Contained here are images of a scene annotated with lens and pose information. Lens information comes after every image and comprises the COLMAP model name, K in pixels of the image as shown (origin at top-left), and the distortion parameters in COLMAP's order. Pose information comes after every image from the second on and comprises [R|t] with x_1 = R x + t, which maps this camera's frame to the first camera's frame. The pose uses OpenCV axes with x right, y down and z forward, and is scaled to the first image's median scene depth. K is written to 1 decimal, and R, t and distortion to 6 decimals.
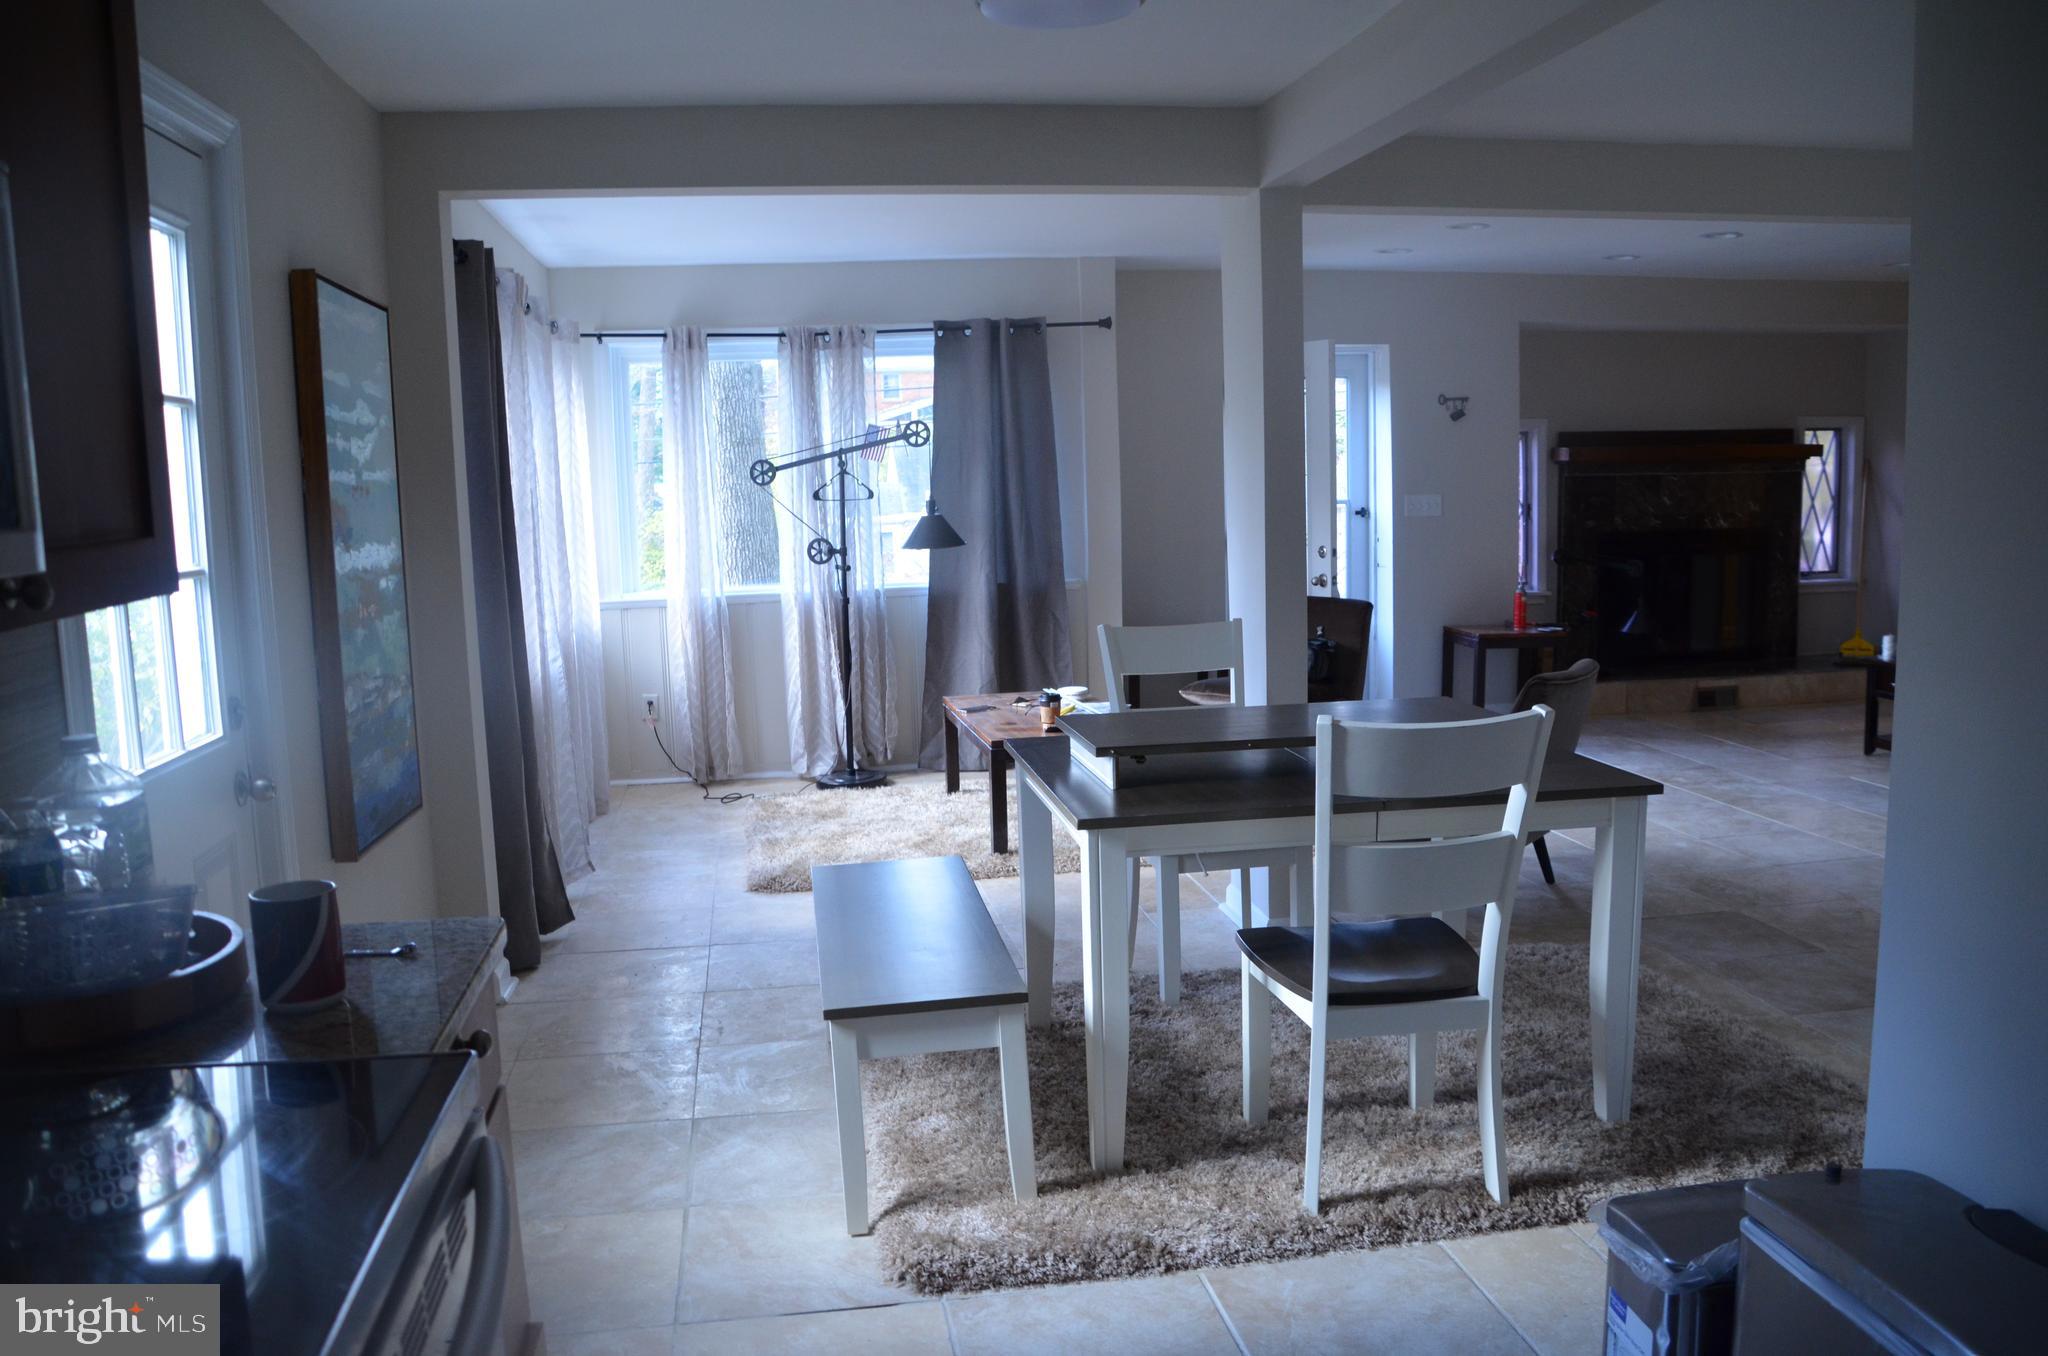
lens RADIAL K [[1600.5, 0, 1022.7], [0, 1600.5, 691.6], [0, 0, 1]] dist [-0.155874, 0.102070]
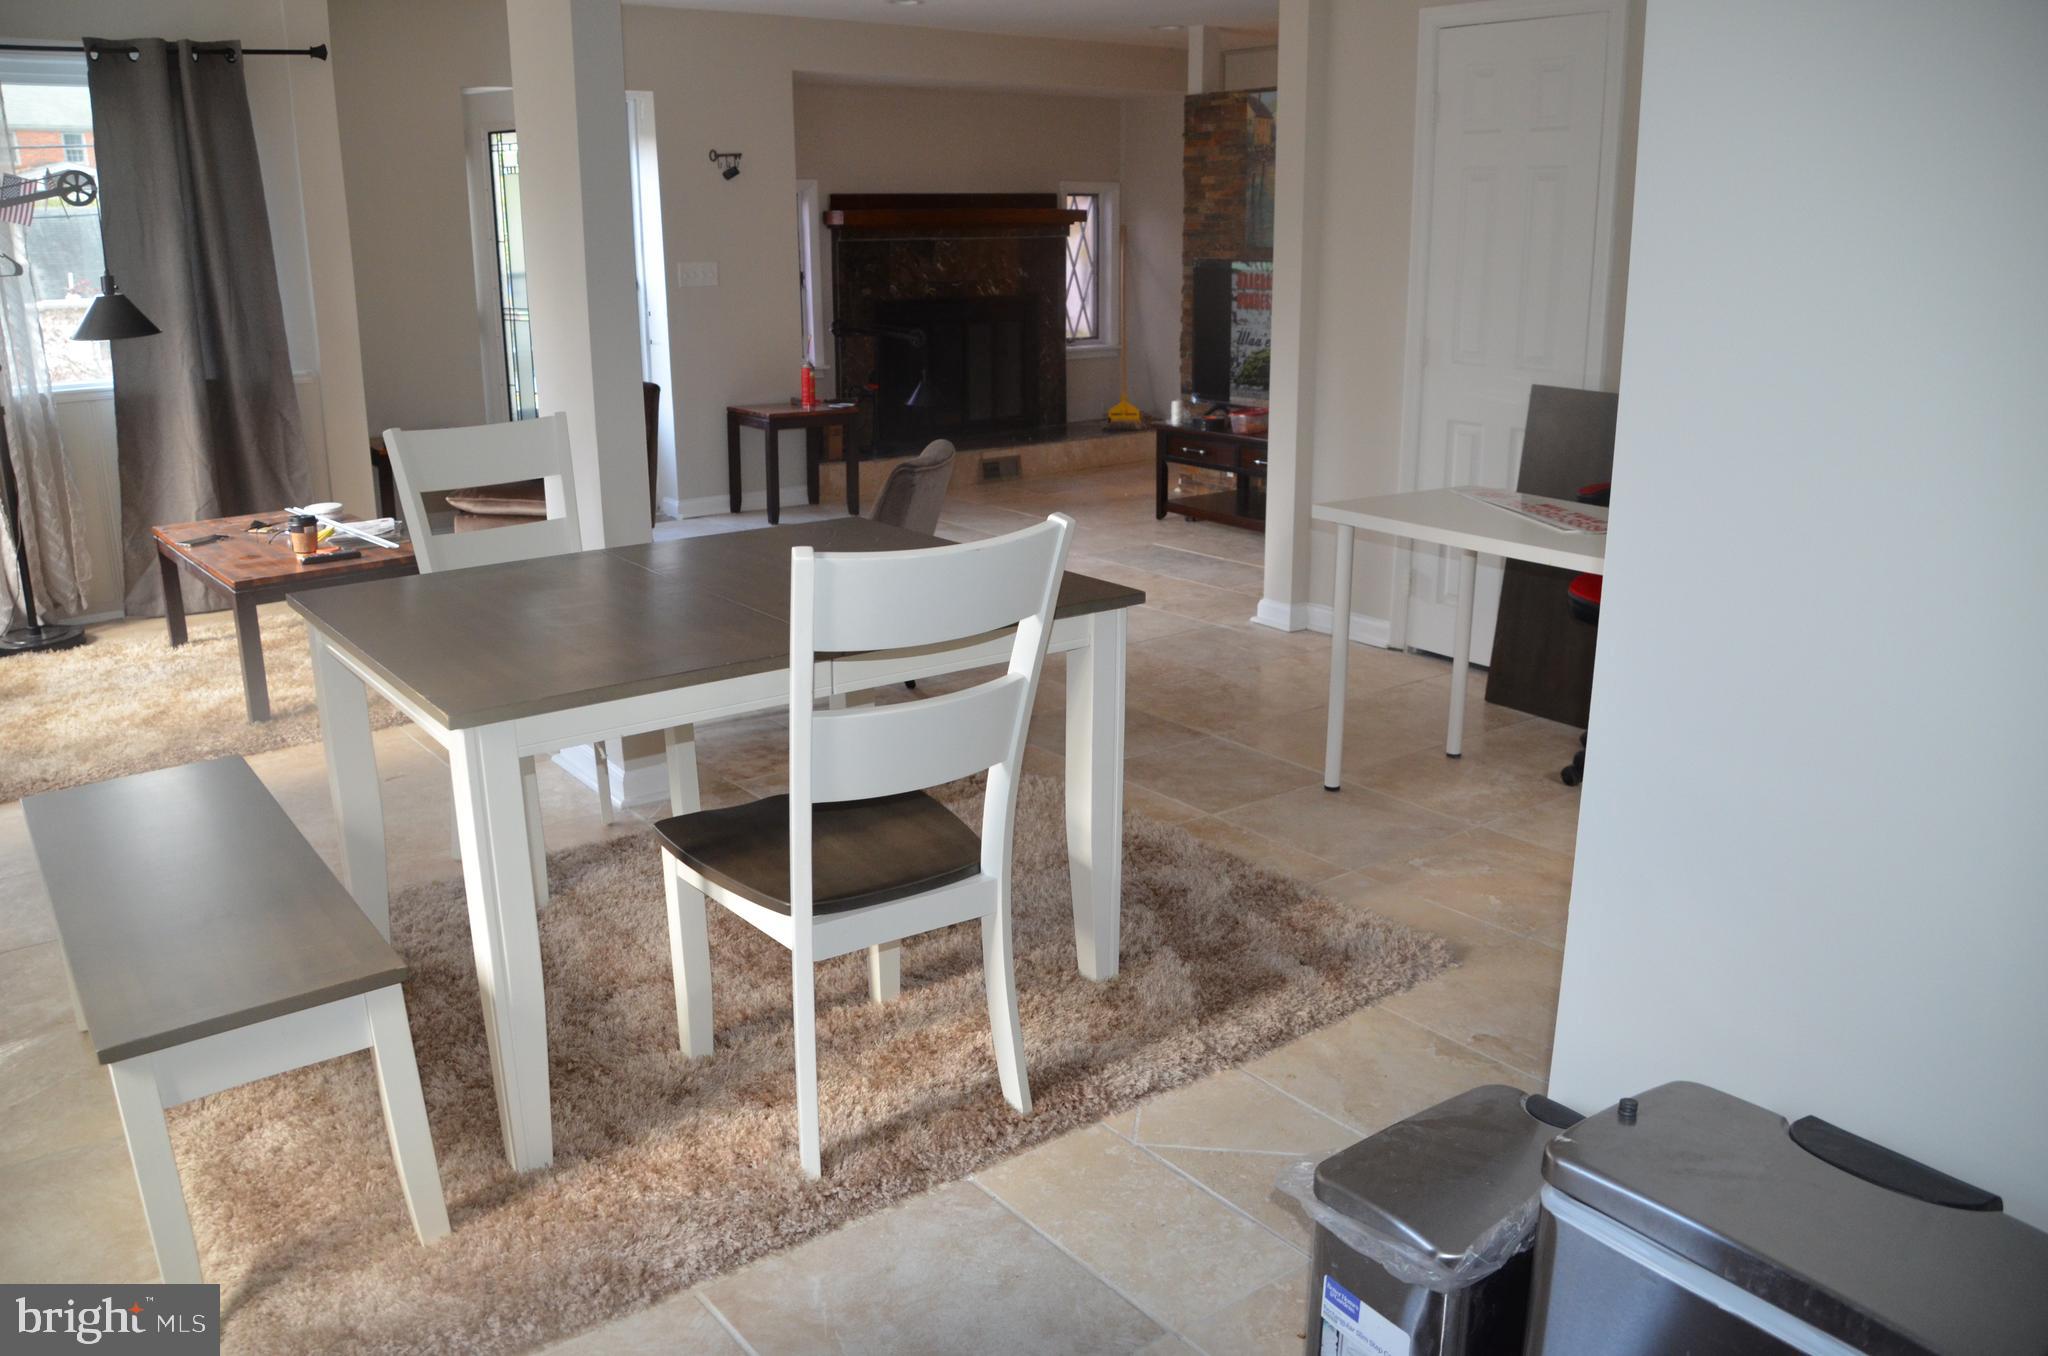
lens RADIAL K [[1600.5, 0, 1022.7], [0, 1600.5, 691.6], [0, 0, 1]] dist [-0.155874, 0.102070]
pose [[0.883521, -0.111590, 0.454905, -0.043435], [0.047777, 0.987611, 0.149472, -0.016953], [-0.465949, -0.110328, 0.877906, 0.215421]]
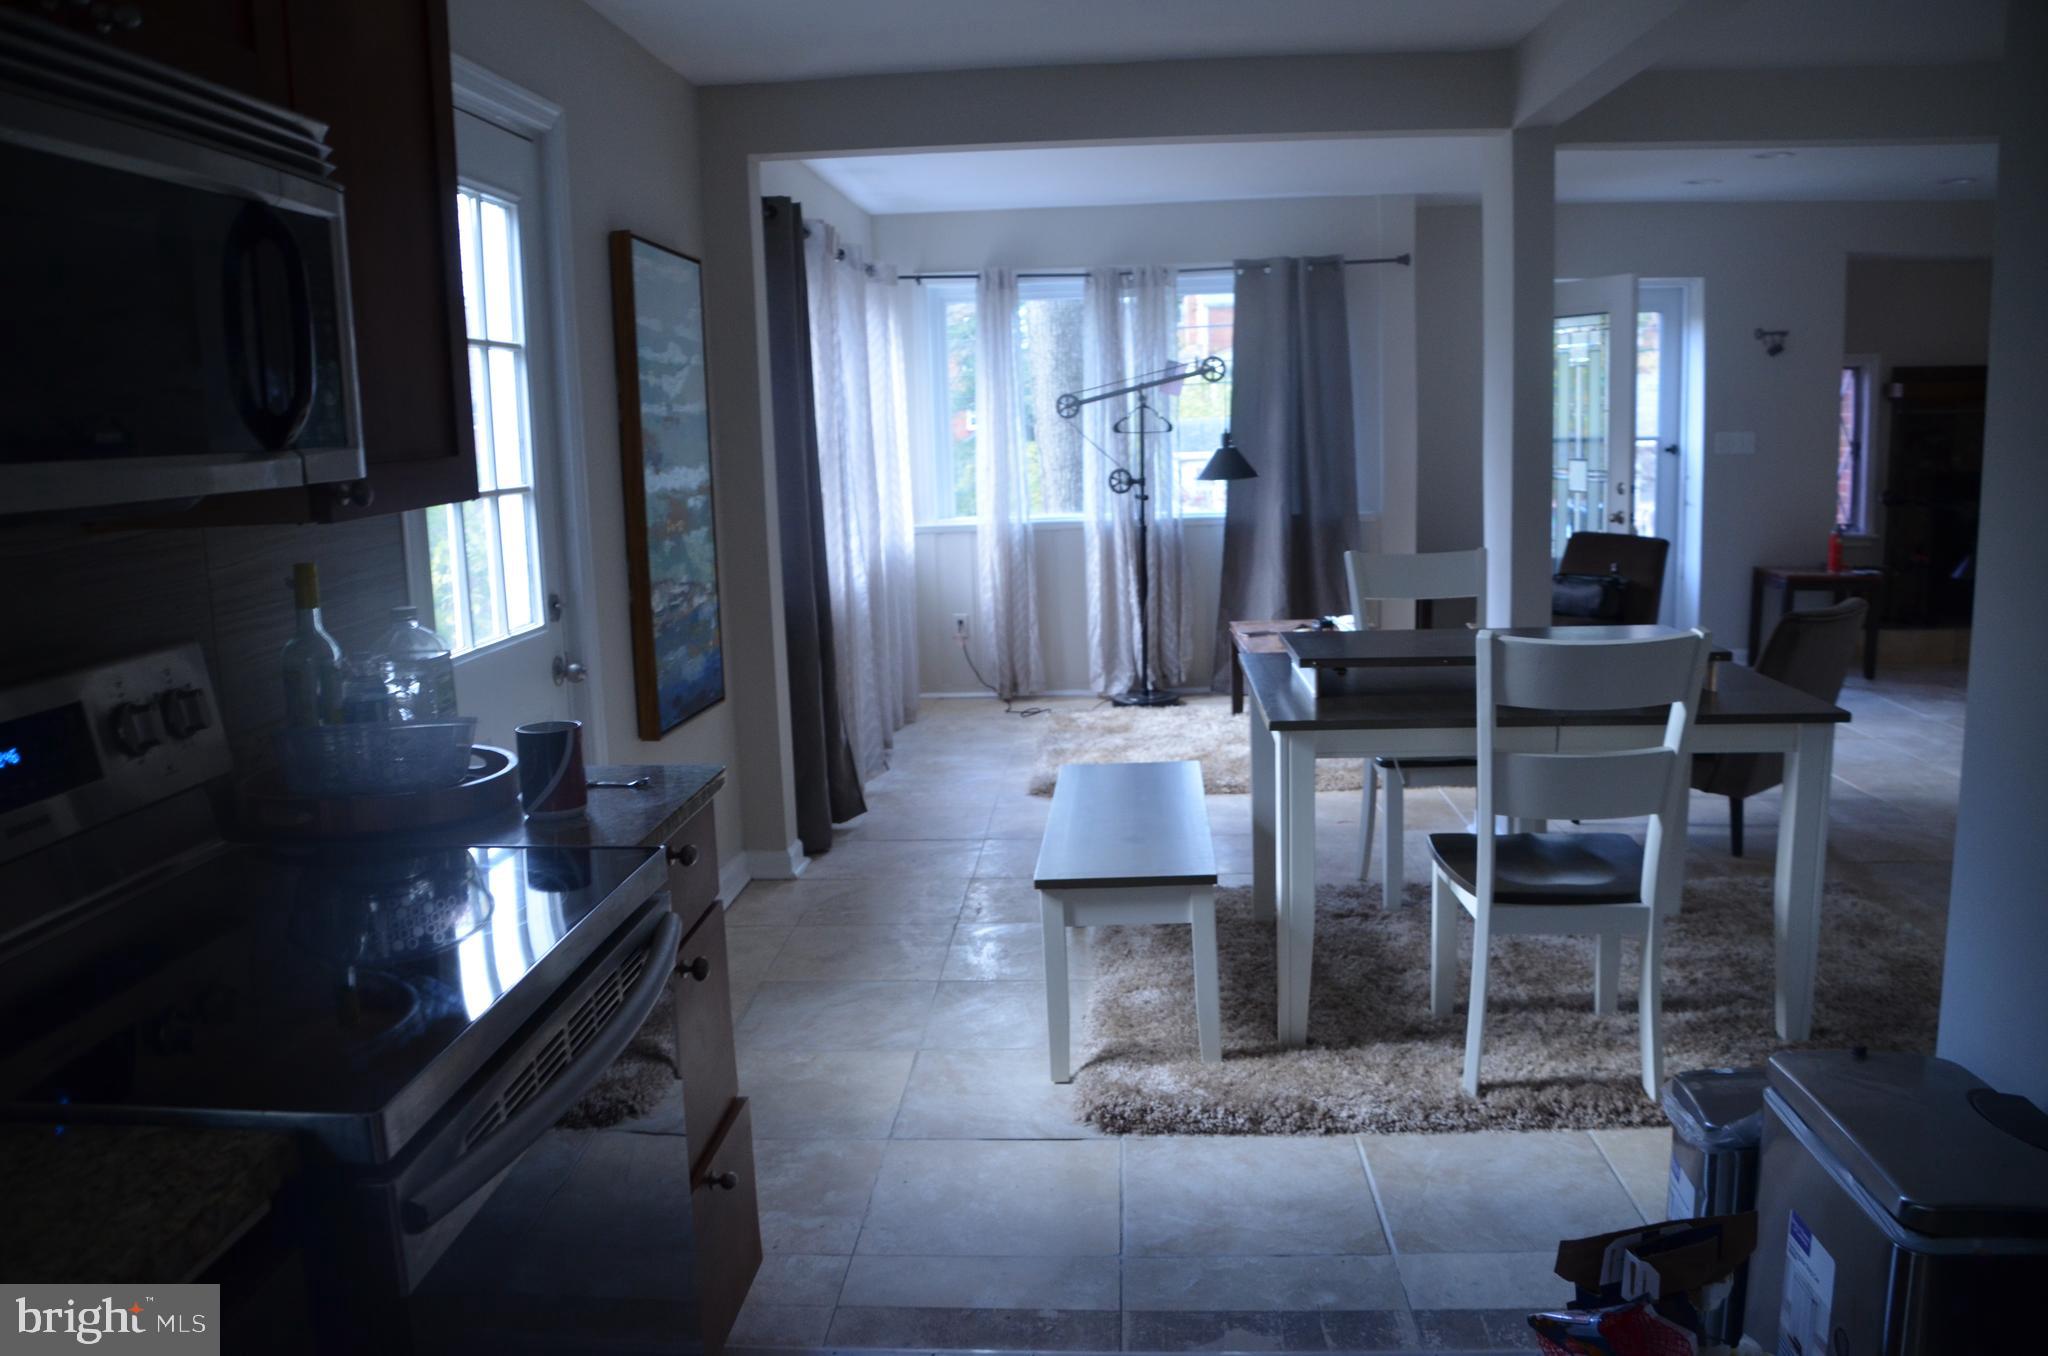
lens RADIAL K [[1600.5, 0, 1022.7], [0, 1600.5, 691.6], [0, 0, 1]] dist [-0.155874, 0.102070]
pose [[0.975272, 0.034029, -0.218372, 0.084543], [-0.025178, 0.998750, 0.043187, 0.012755], [0.219568, -0.036621, 0.974910, -0.084477]]
